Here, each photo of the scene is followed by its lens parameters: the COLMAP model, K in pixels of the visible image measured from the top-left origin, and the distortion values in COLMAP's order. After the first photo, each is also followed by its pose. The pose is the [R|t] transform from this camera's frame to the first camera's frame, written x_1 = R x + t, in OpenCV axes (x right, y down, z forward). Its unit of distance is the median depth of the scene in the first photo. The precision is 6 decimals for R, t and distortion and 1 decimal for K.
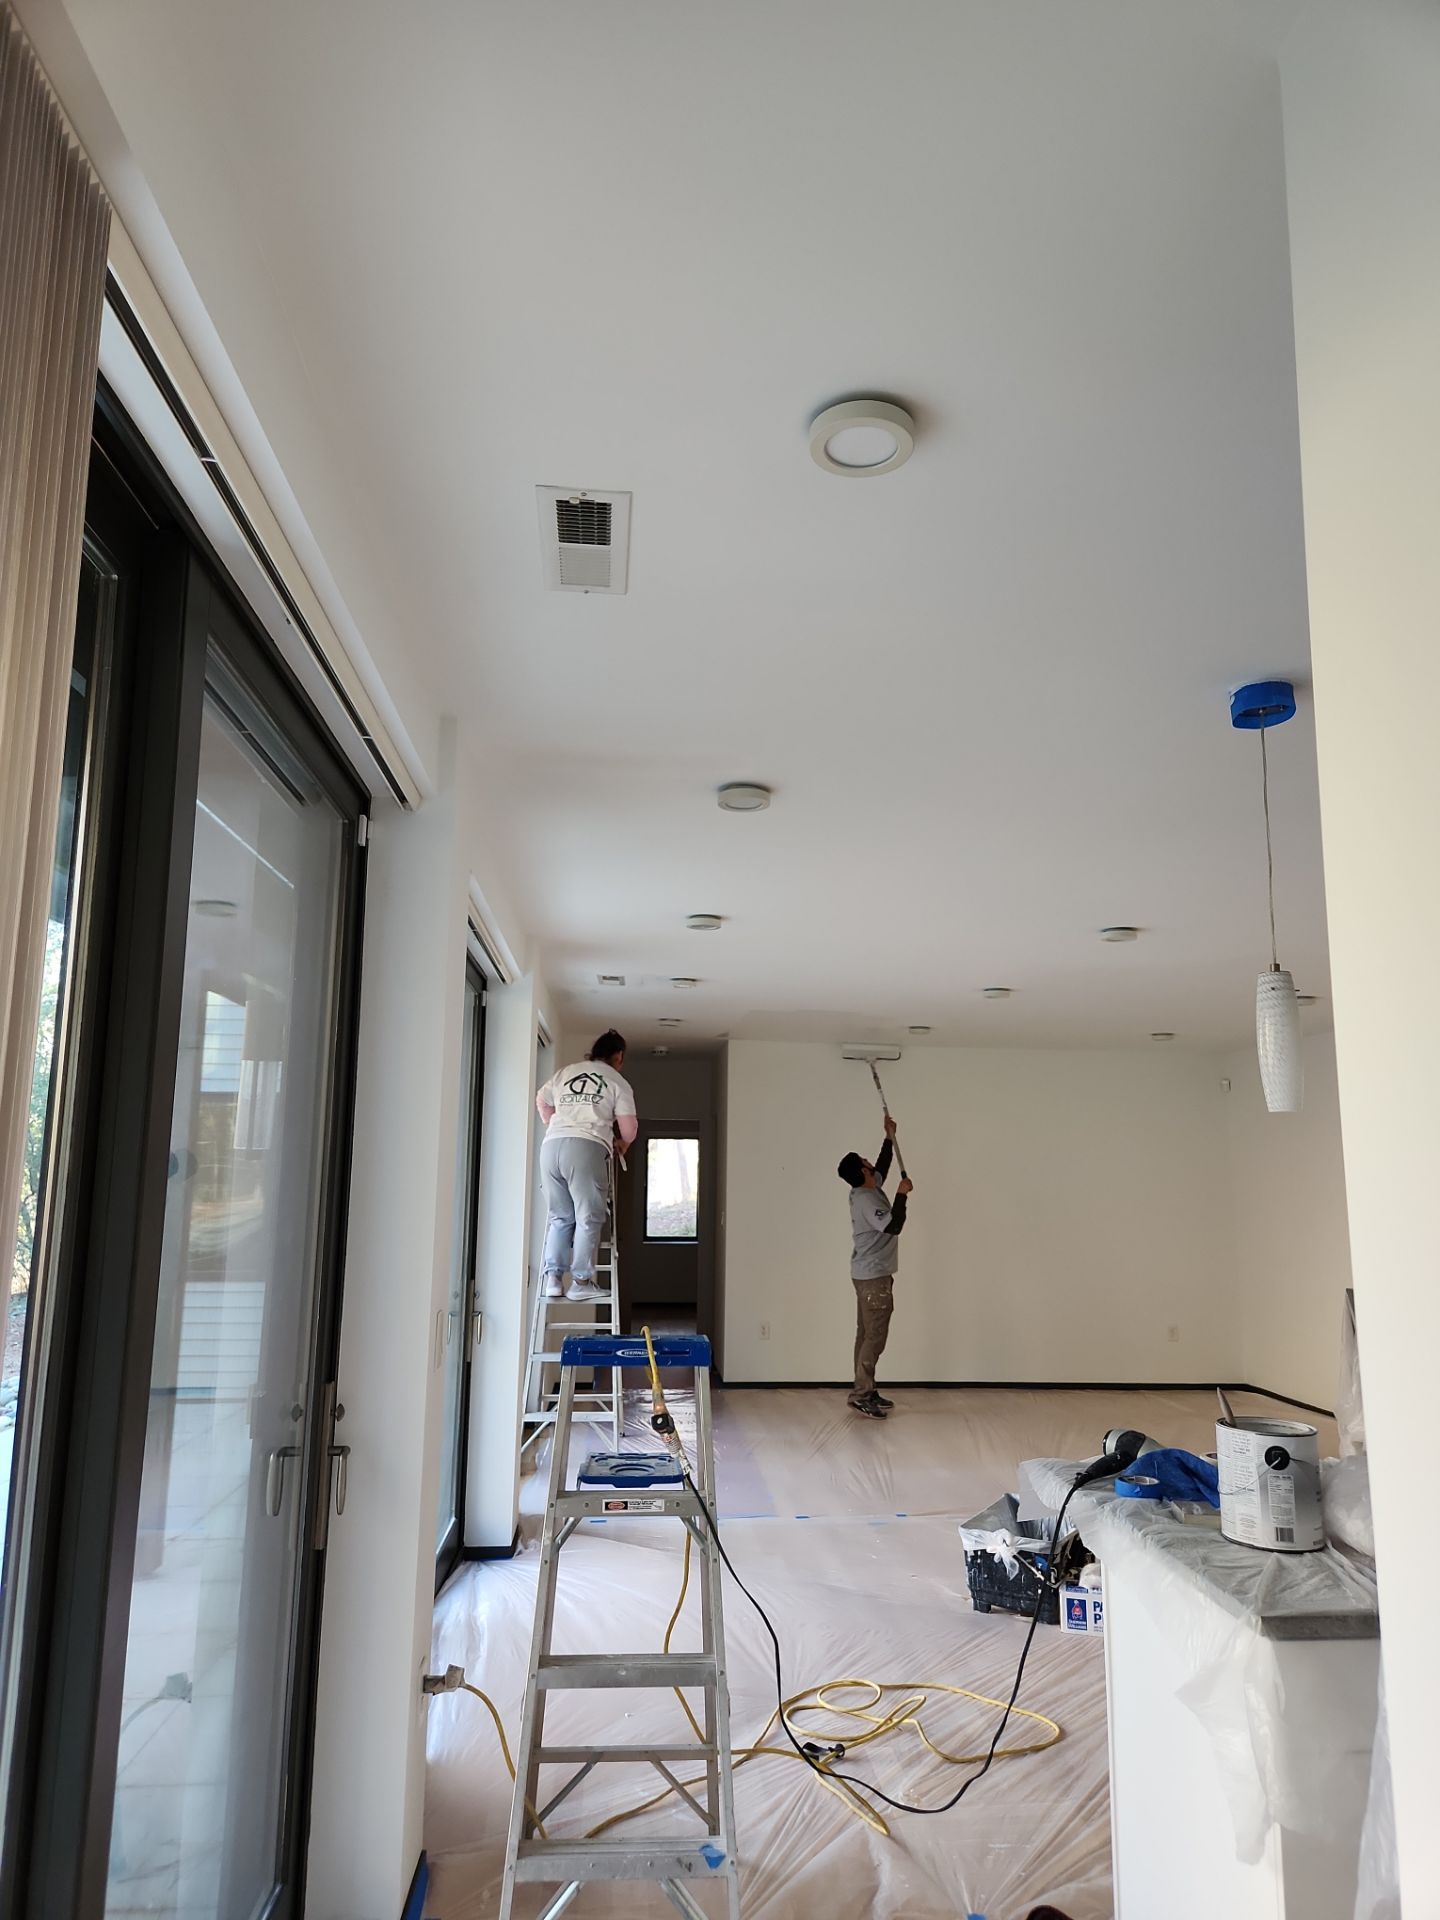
lens RADIAL K [[1324.1, 0, 719.8], [0, 1324.1, 960.8], [0, 0, 1]] dist [0.067987, -0.047499]
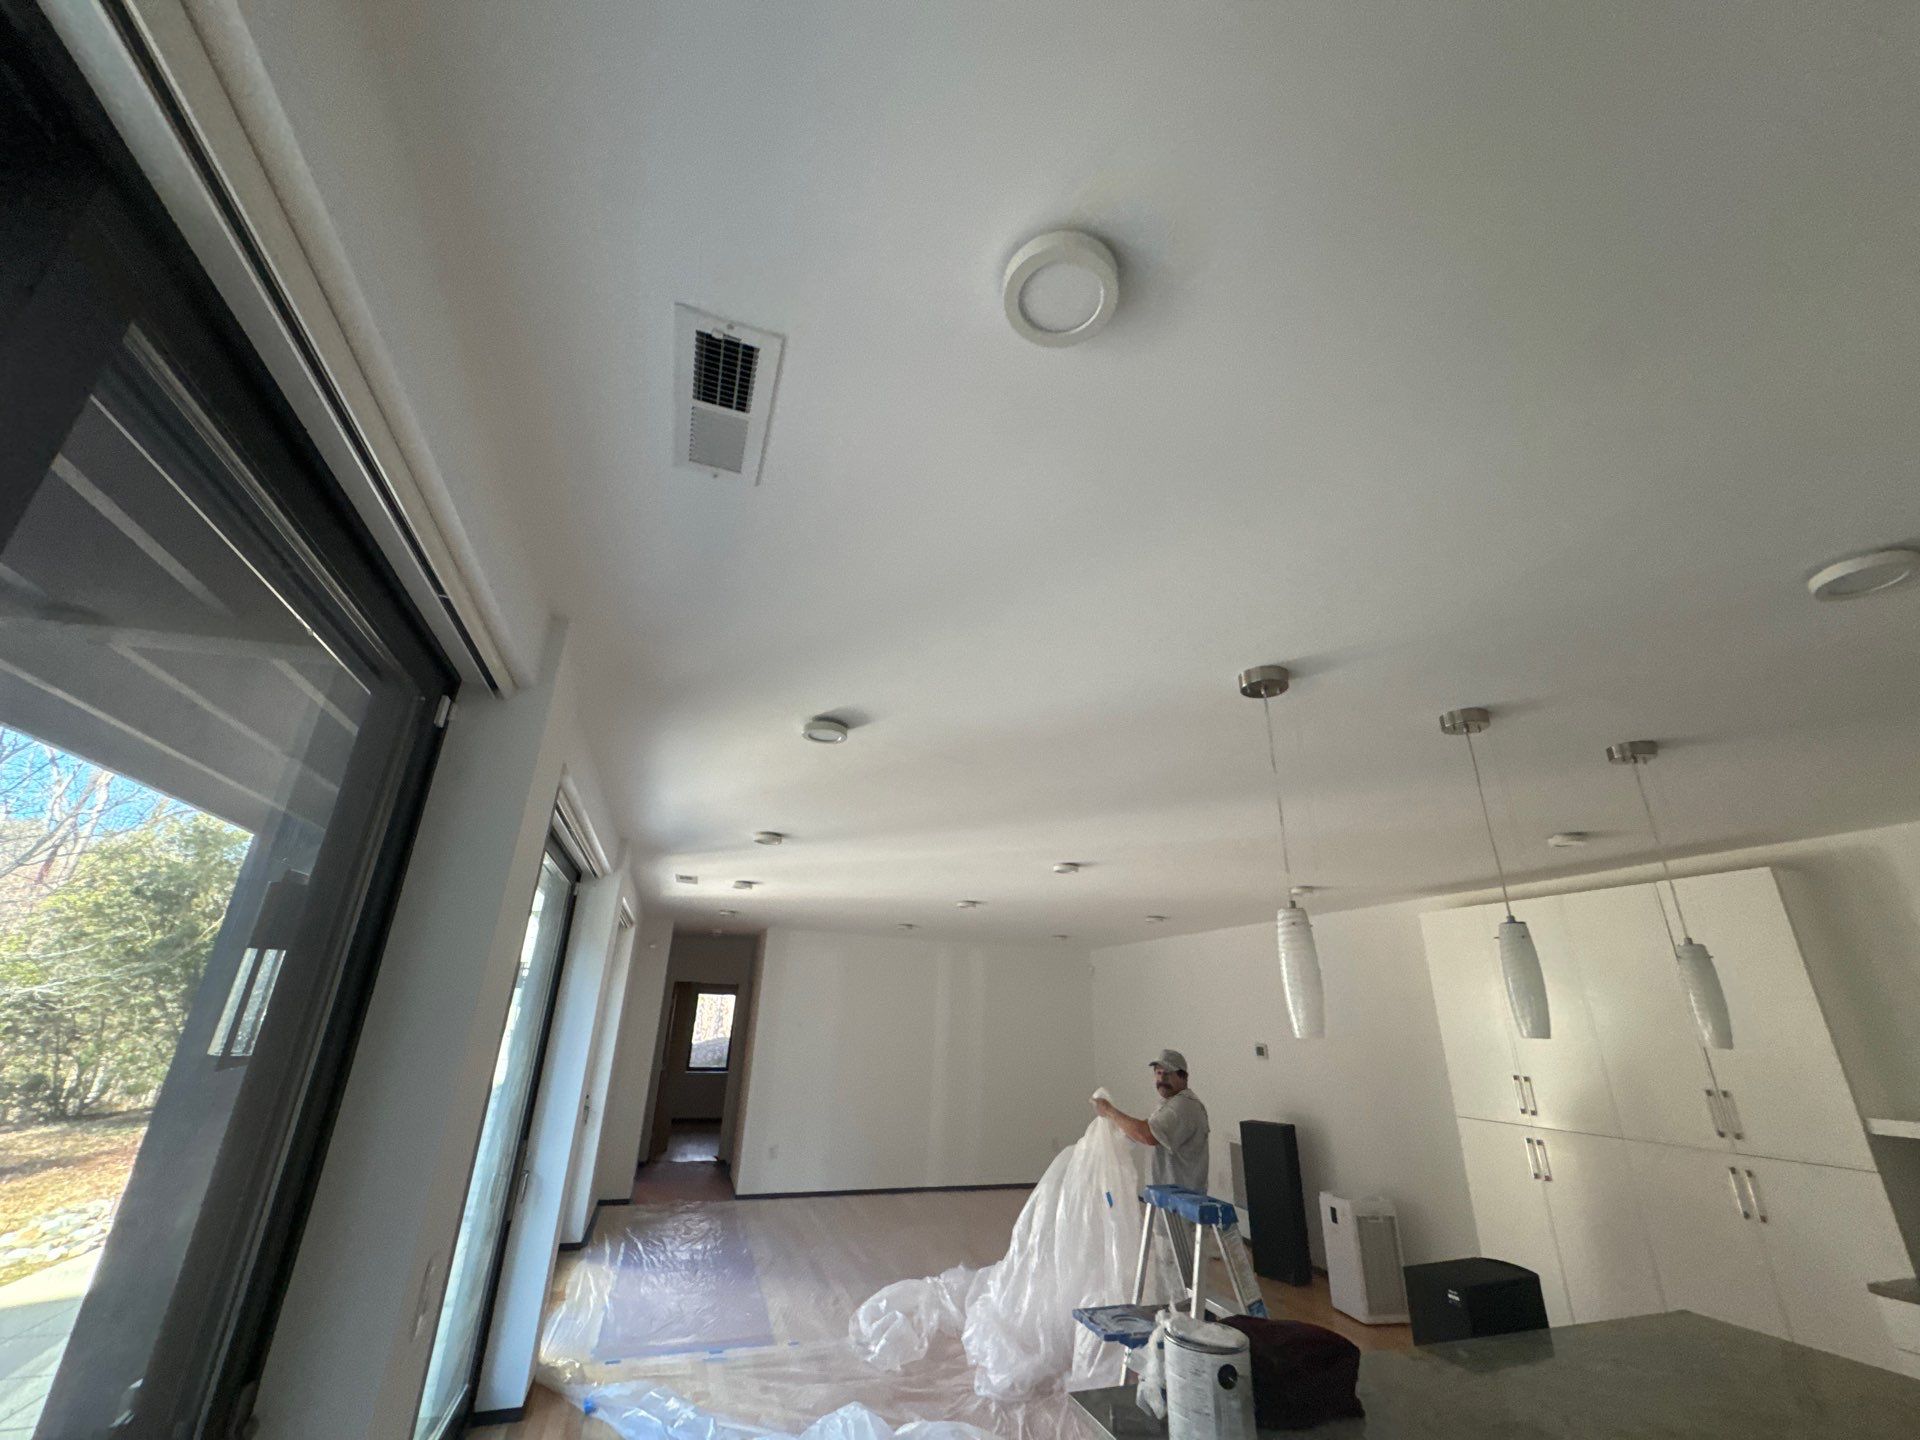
lens RADIAL K [[768.1, 0, 963.2], [0, 768.1, 718.3], [0, 0, 1]] dist [-0.000671, 0.000531]
pose [[0.965585, 0.108202, 0.236512, -0.030475], [-0.058490, 0.976399, -0.207902, 0.002268], [-0.253425, 0.186914, 0.949125, 0.359753]]
